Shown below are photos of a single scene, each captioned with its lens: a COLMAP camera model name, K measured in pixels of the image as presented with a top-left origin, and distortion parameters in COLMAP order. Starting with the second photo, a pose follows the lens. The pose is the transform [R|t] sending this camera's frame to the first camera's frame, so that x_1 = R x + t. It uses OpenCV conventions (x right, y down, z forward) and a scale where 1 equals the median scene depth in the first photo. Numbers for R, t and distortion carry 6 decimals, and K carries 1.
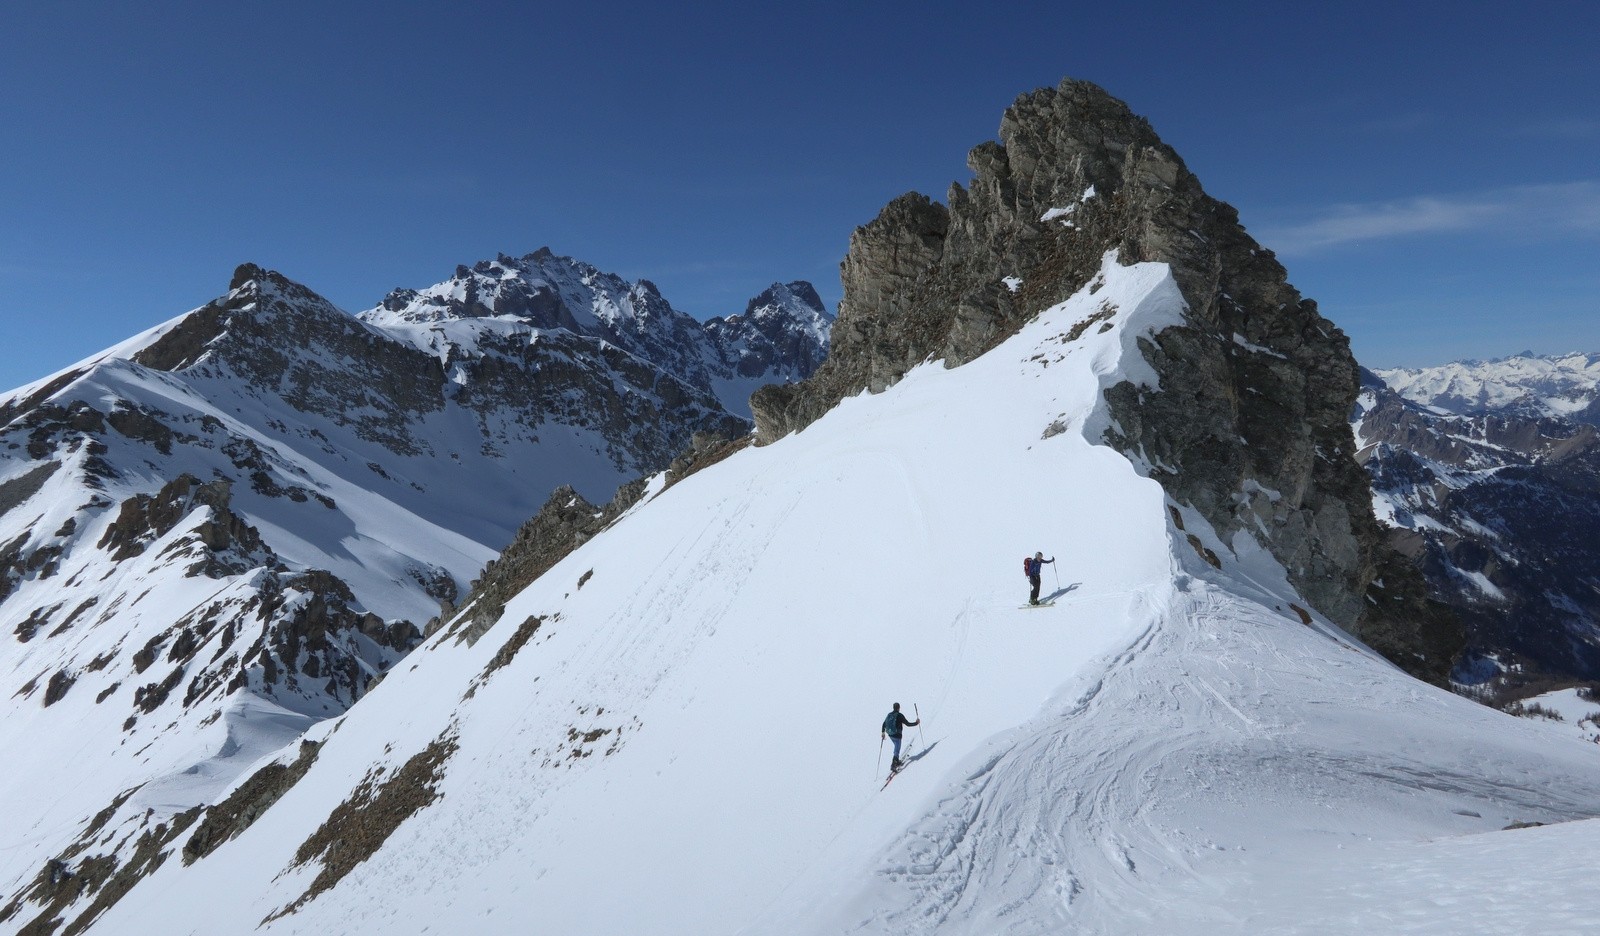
lens RADIAL K [[1119.4, 0, 801.0], [0, 1119.4, 491.0], [0, 0, 1]] dist [0.000536, -0.001229]
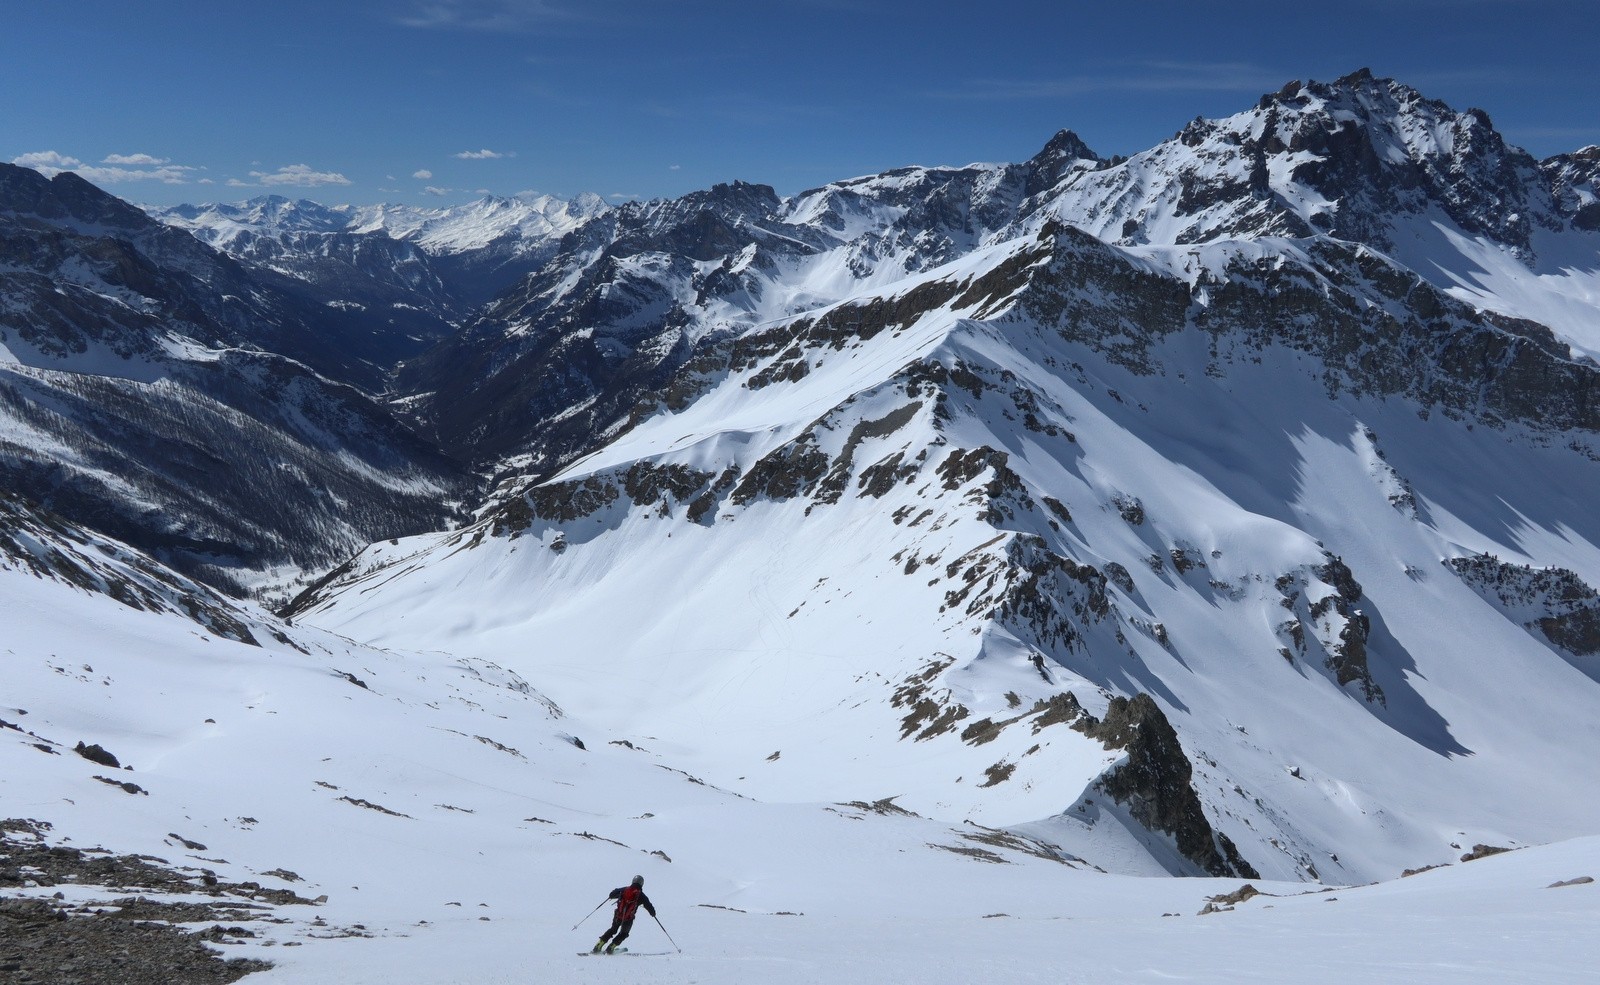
lens RADIAL K [[1080.2, 0, 800.0], [0, 1080.2, 492.5], [0, 0, 1]] dist [-0.010755, 0.001284]
pose [[0.776066, 0.224361, -0.589393, 0.091956], [-0.112554, 0.968848, 0.220603, -0.117267], [0.620527, -0.104864, 0.777142, -0.196023]]
